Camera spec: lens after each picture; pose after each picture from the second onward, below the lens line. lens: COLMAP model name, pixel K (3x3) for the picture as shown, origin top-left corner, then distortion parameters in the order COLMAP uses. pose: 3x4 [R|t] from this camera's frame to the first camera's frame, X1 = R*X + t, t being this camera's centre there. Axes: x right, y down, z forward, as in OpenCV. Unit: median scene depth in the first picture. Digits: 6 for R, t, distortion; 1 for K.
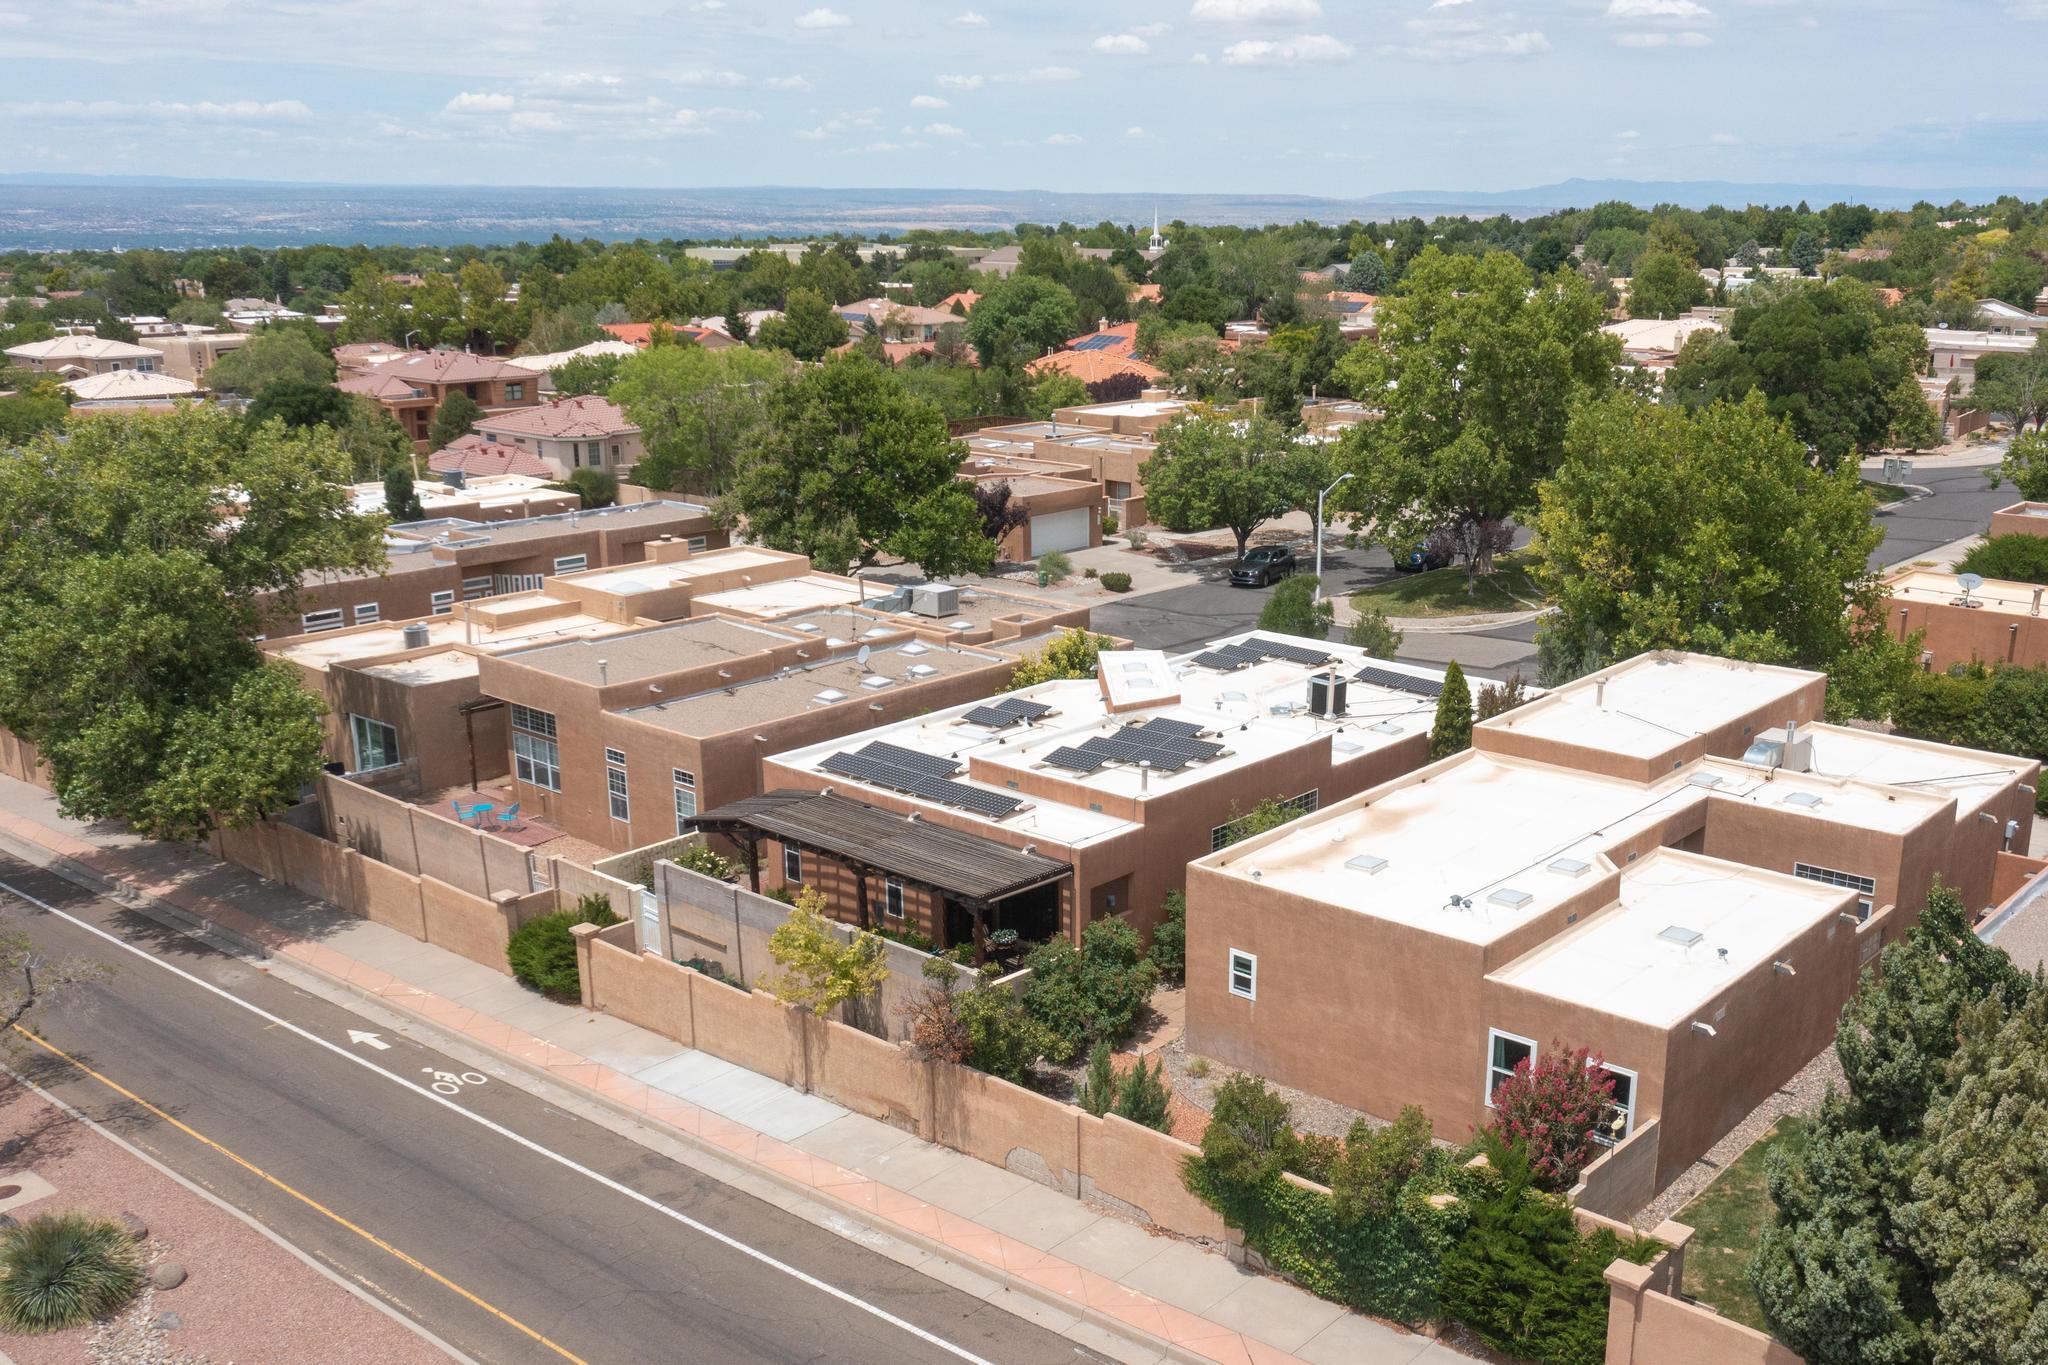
lens RADIAL K [[1787.0, 0, 1172.5], [0, 1787.0, 744.8], [0, 0, 1]] dist [-0.003590, -0.019611]
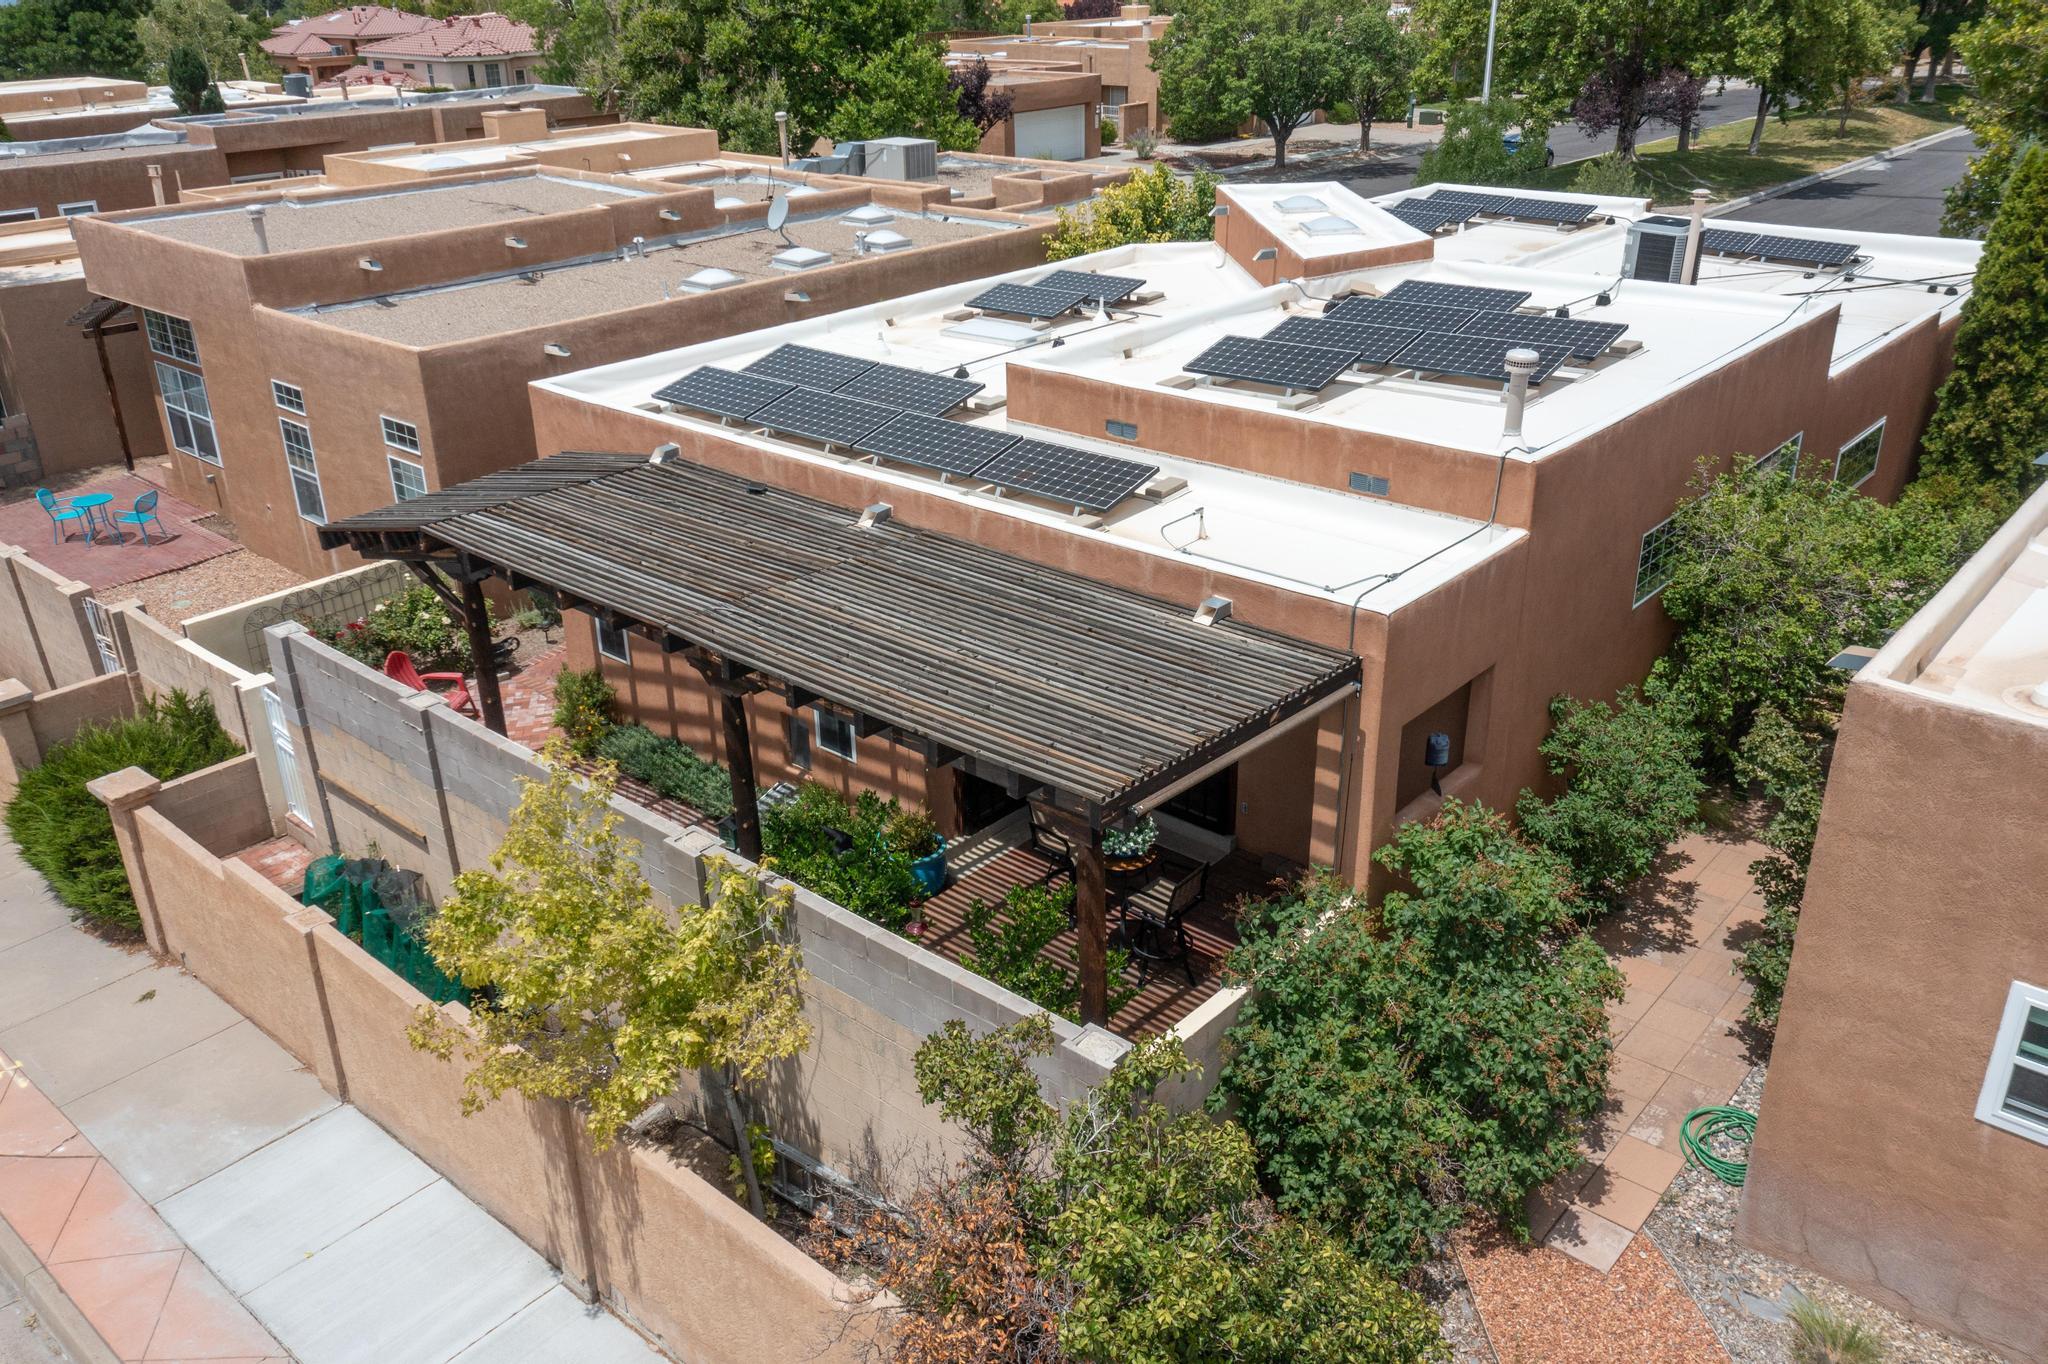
lens RADIAL K [[1599.3, 0, 1024.0], [0, 1599.3, 682.0], [0, 0, 1]] dist [0.037013, 0.001228]
pose [[0.998438, -0.008048, -0.055288, -0.088968], [0.016564, 0.987722, 0.155344, 0.021451], [0.053359, -0.156017, 0.986312, 0.621603]]
